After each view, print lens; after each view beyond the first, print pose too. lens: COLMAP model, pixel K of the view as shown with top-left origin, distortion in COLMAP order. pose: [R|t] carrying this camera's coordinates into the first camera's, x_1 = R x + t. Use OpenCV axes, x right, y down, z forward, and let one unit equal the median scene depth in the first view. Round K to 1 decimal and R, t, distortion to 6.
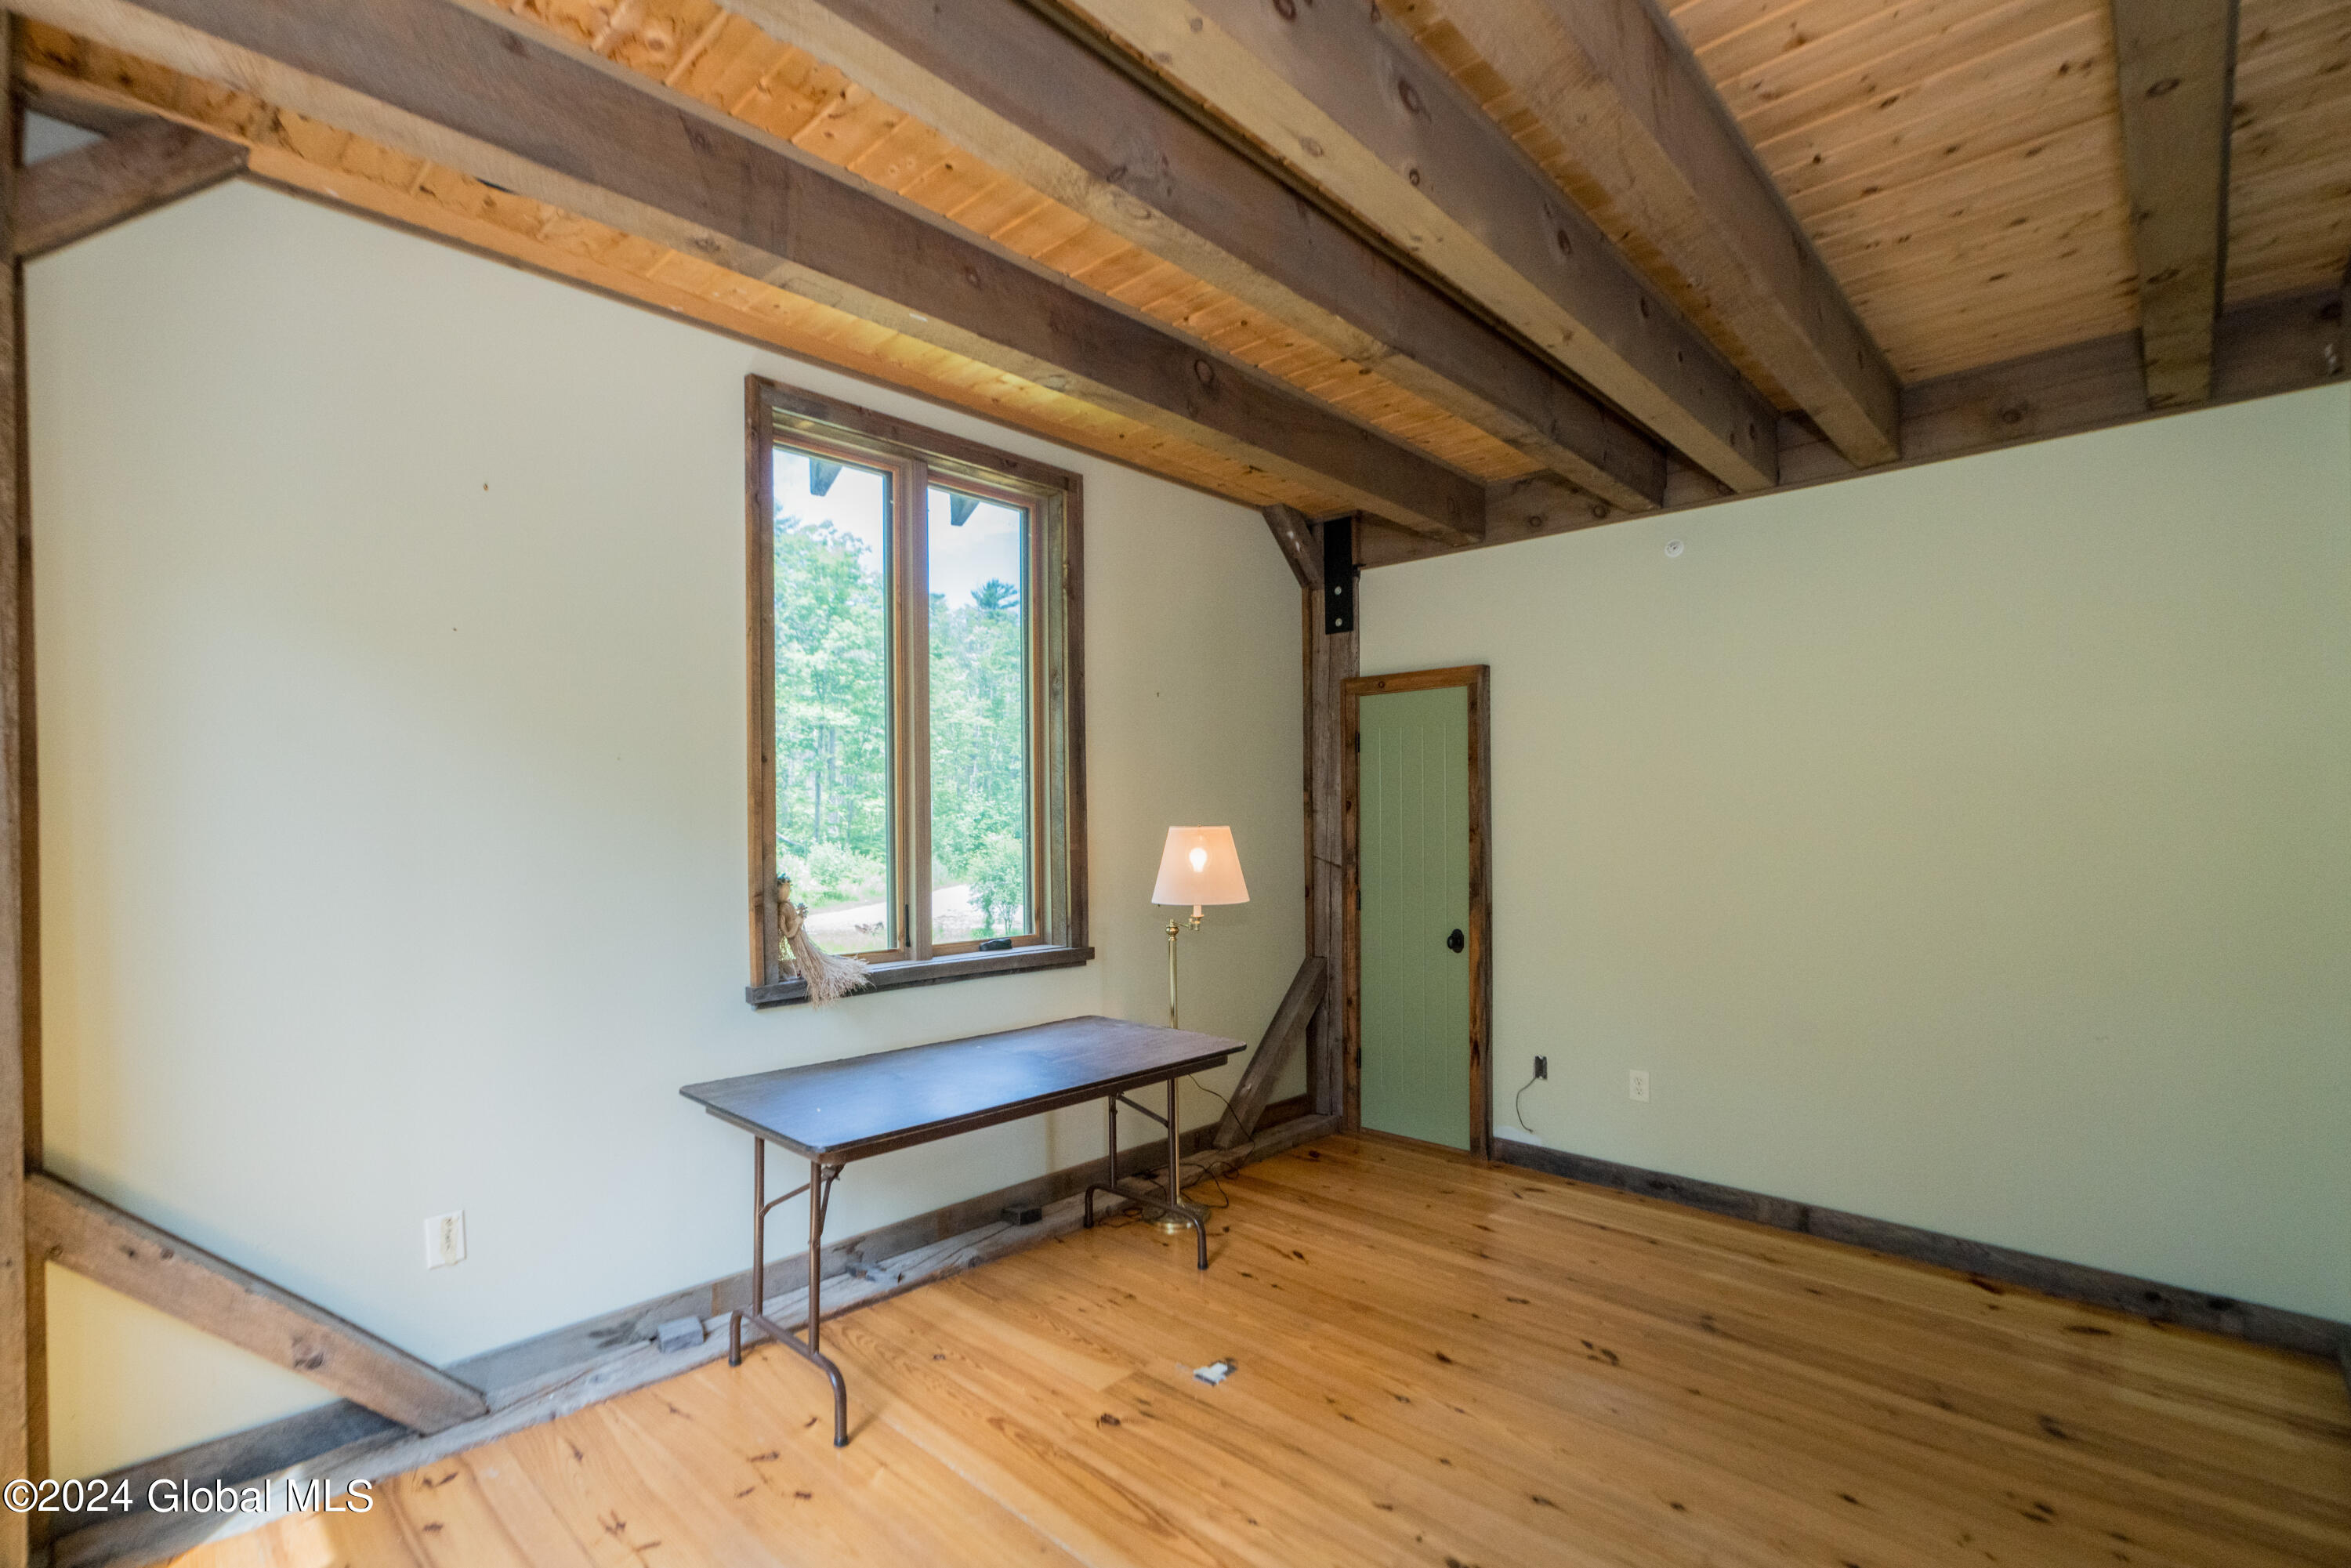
lens RADIAL K [[1054.2, 0, 1156.2], [0, 1054.2, 800.8], [0, 0, 1]] dist [-0.009126, 0.003215]
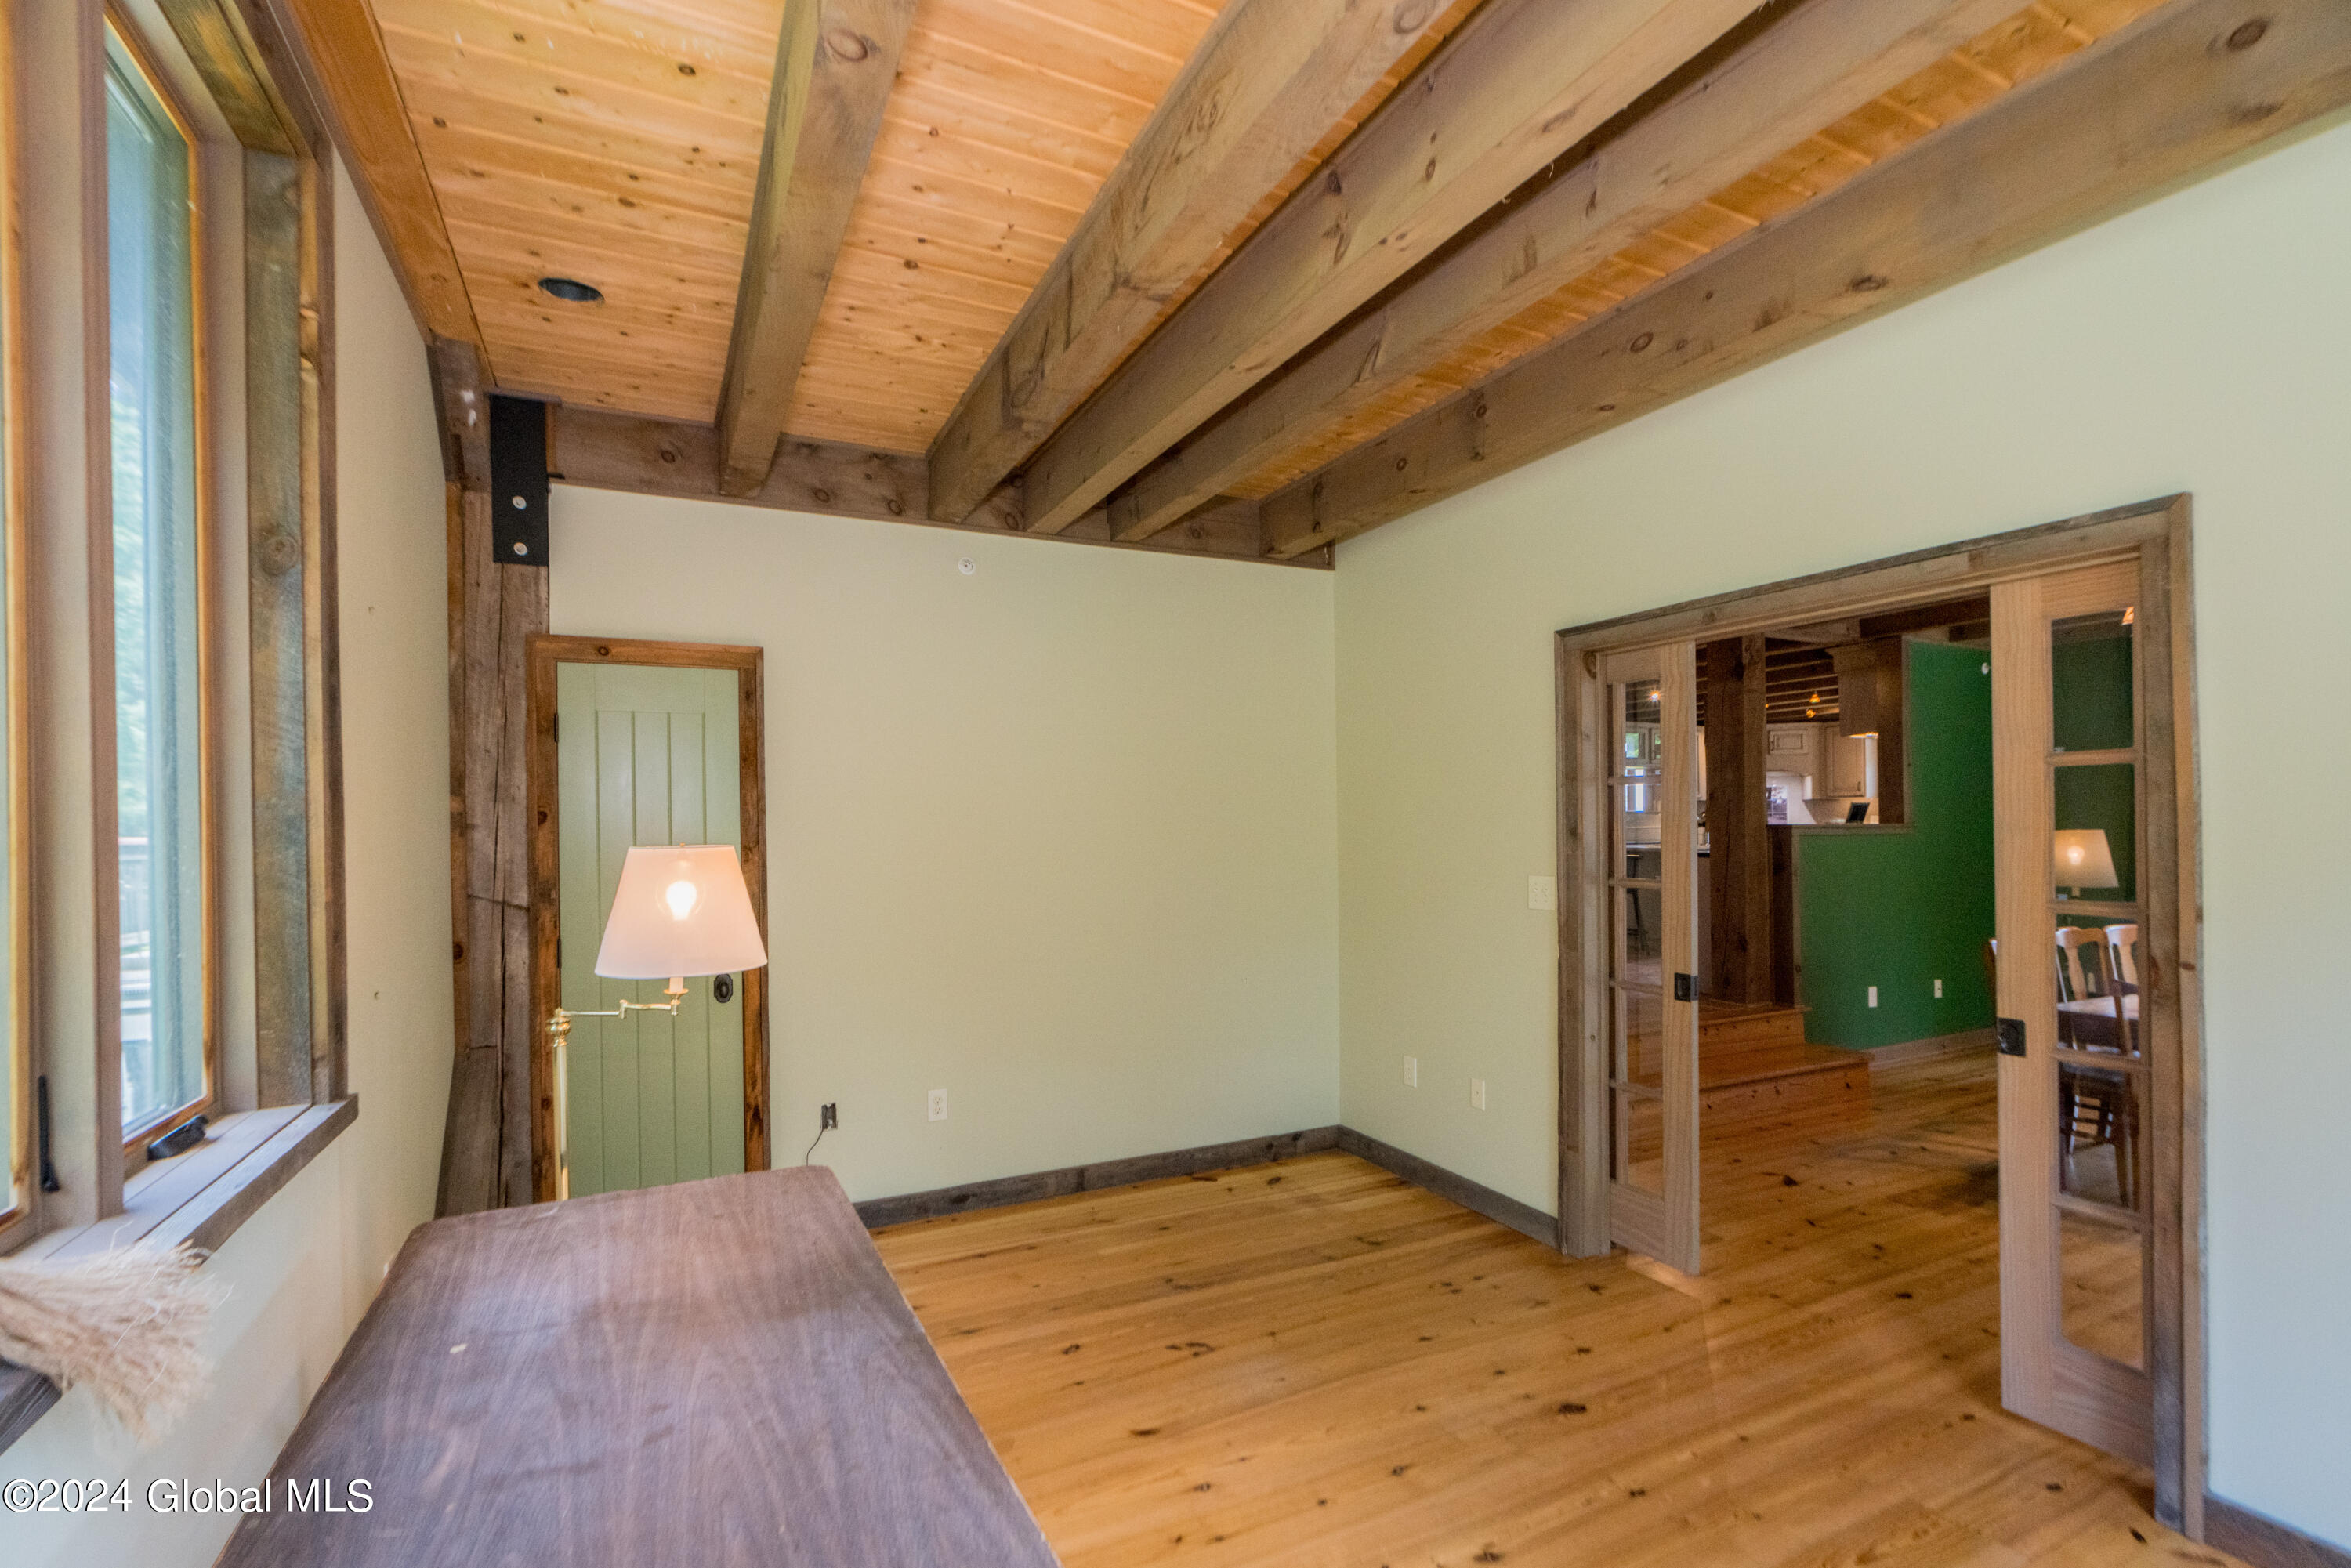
lens RADIAL K [[1054.2, 0, 1163.8], [0, 1054.2, 803.7], [0, 0, 1]] dist [-0.009126, 0.003215]
pose [[0.350292, 0.017138, 0.936484, -0.433365], [-0.003170, 0.999849, -0.017112, 0.007924], [-0.936635, 0.003026, 0.350293, 0.511787]]
